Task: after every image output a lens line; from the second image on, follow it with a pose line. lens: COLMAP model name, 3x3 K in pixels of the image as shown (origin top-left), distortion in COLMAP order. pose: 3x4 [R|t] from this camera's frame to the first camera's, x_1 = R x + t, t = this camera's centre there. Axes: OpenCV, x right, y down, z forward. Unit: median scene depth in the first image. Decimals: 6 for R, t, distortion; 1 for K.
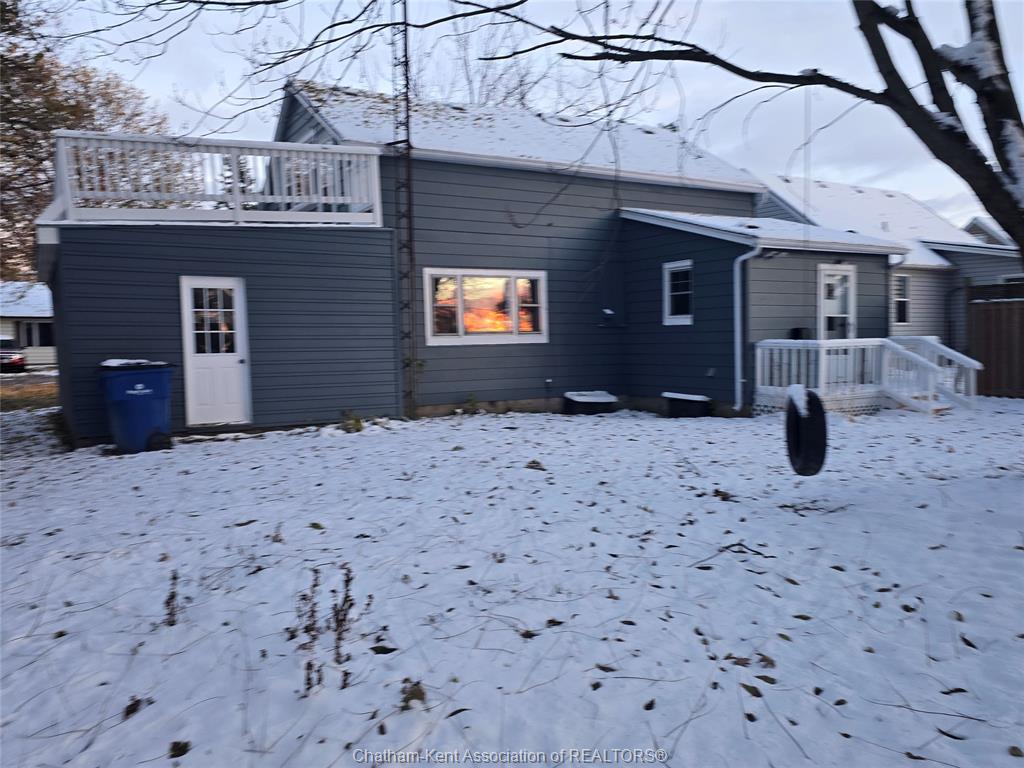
lens RADIAL K [[812.0, 0, 512.7], [0, 812.0, 385.2], [0, 0, 1]] dist [0.076965, -0.045383]
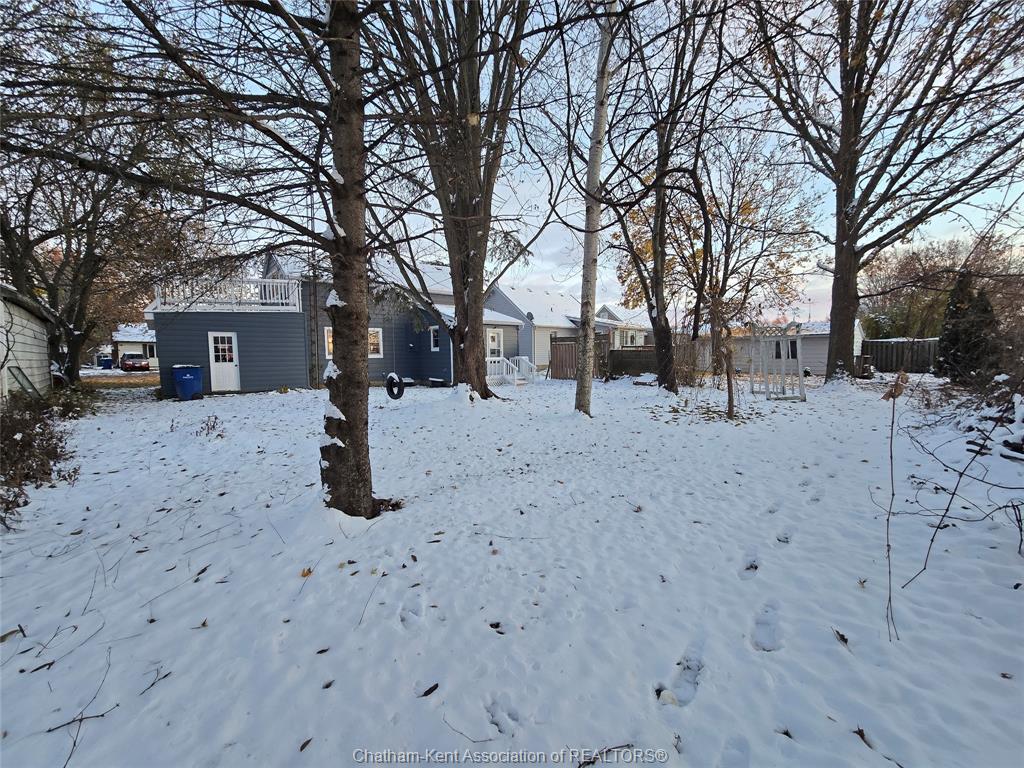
lens RADIAL K [[417.1, 0, 510.7], [0, 417.1, 383.3], [0, 0, 1]] dist [-0.002161, 0.000493]
pose [[0.983875, -0.005460, 0.178773, 0.226525], [0.003040, 0.999900, 0.013806, 0.008840], [-0.178831, -0.013040, 0.983793, -0.342918]]
